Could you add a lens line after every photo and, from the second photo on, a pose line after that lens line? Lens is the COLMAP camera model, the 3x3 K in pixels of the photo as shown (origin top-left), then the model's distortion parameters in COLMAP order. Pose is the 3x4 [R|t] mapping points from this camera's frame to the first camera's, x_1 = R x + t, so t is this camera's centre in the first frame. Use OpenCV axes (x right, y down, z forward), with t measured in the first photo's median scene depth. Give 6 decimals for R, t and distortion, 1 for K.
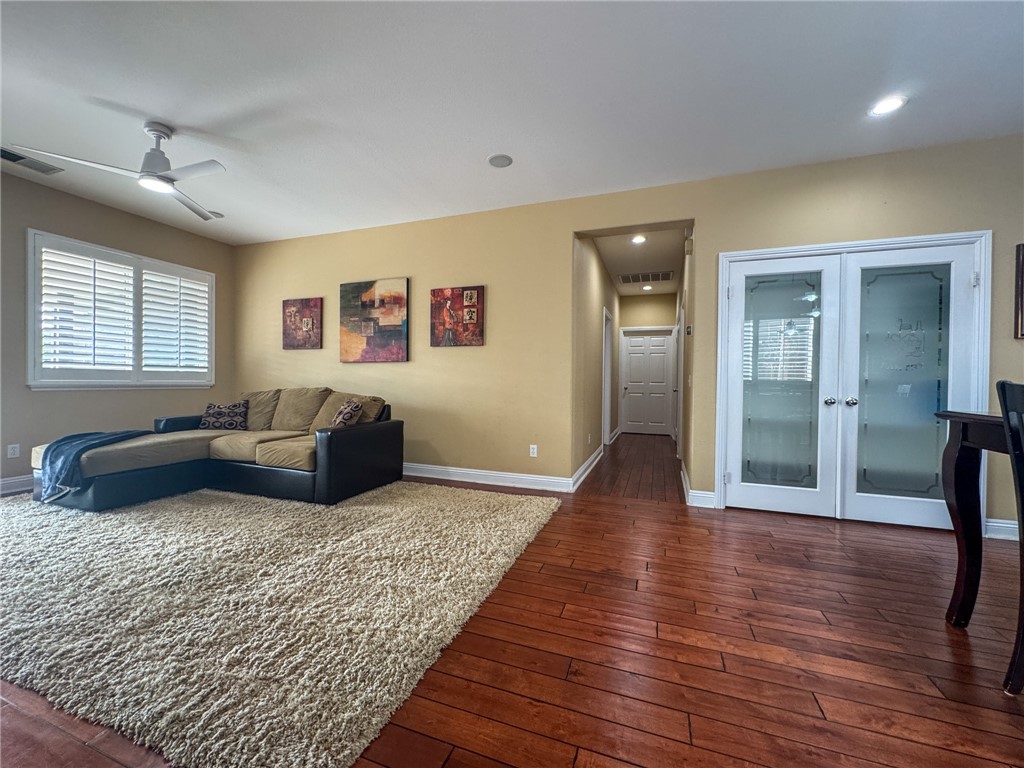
lens RADIAL K [[409.6, 0, 510.5], [0, 409.6, 383.5], [0, 0, 1]] dist [0.000969, 0.000240]
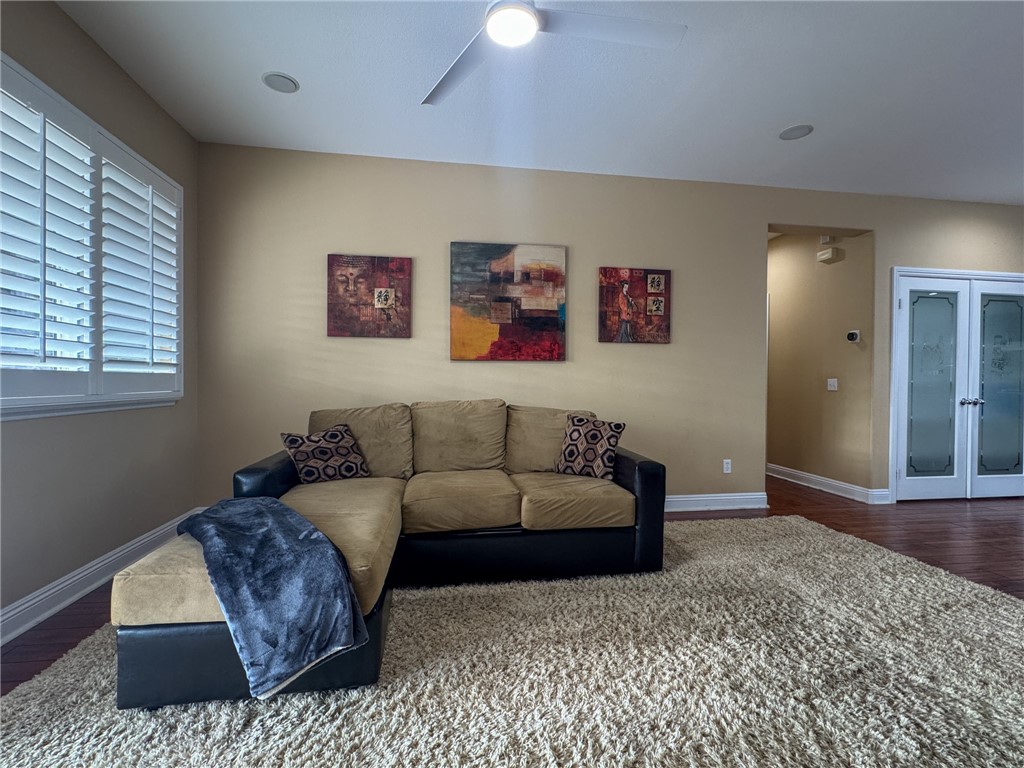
lens RADIAL K [[472.6, 0, 510.2], [0, 472.6, 384.2], [0, 0, 1]] dist [-0.000878, 0.000870]
pose [[0.876526, -0.008742, 0.481275, -0.963482], [0.006673, 0.999960, 0.006010, -0.022967], [-0.481309, -0.002056, 0.876549, 0.390542]]
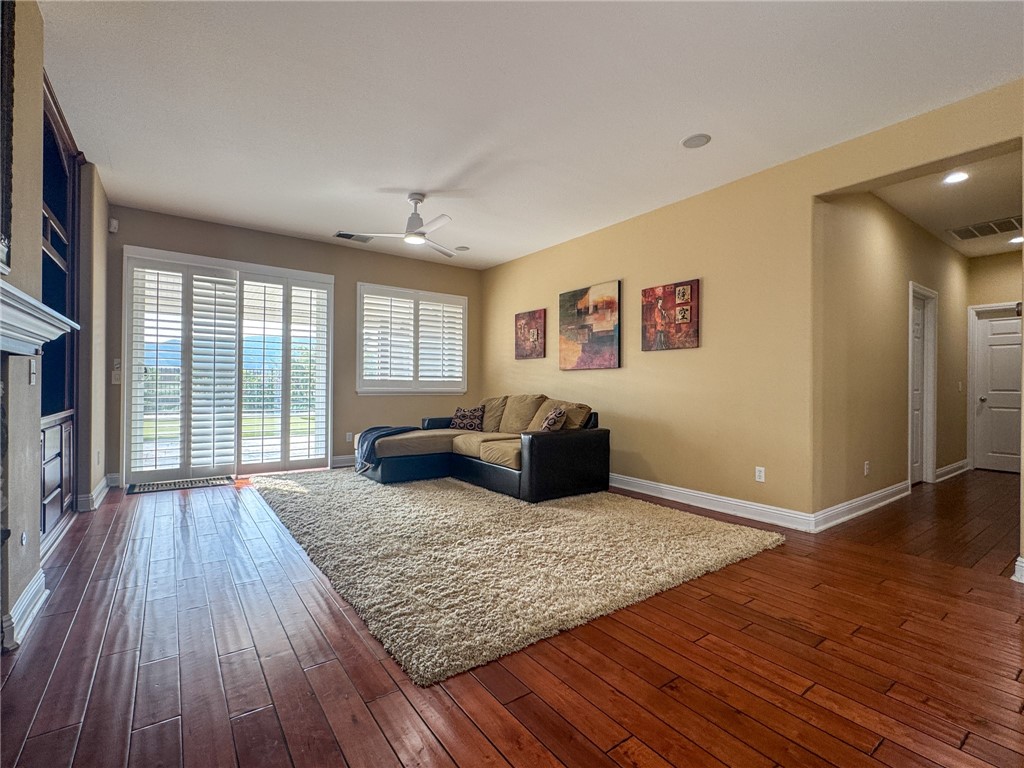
lens RADIAL K [[472.6, 0, 510.2], [0, 472.6, 384.2], [0, 0, 1]] dist [-0.000878, 0.000870]
pose [[0.828341, -0.006186, -0.560191, 0.197896], [-0.002881, 0.999879, -0.015302, 0.002067], [0.560217, 0.014289, 0.828222, -0.065341]]
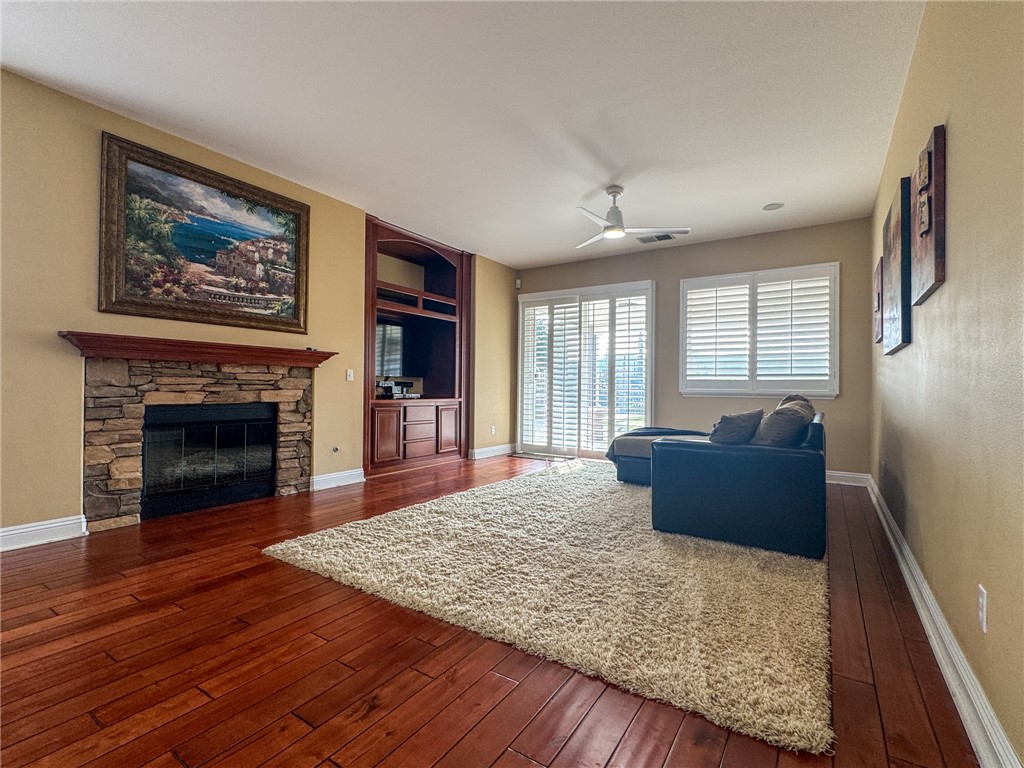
lens RADIAL K [[472.6, 0, 510.2], [0, 472.6, 384.2], [0, 0, 1]] dist [-0.000878, 0.000870]
pose [[-0.234473, -0.025171, -0.971797, 0.537759], [-0.021902, 0.999548, -0.020605, 0.022472], [0.971876, 0.016453, -0.234918, 0.863649]]
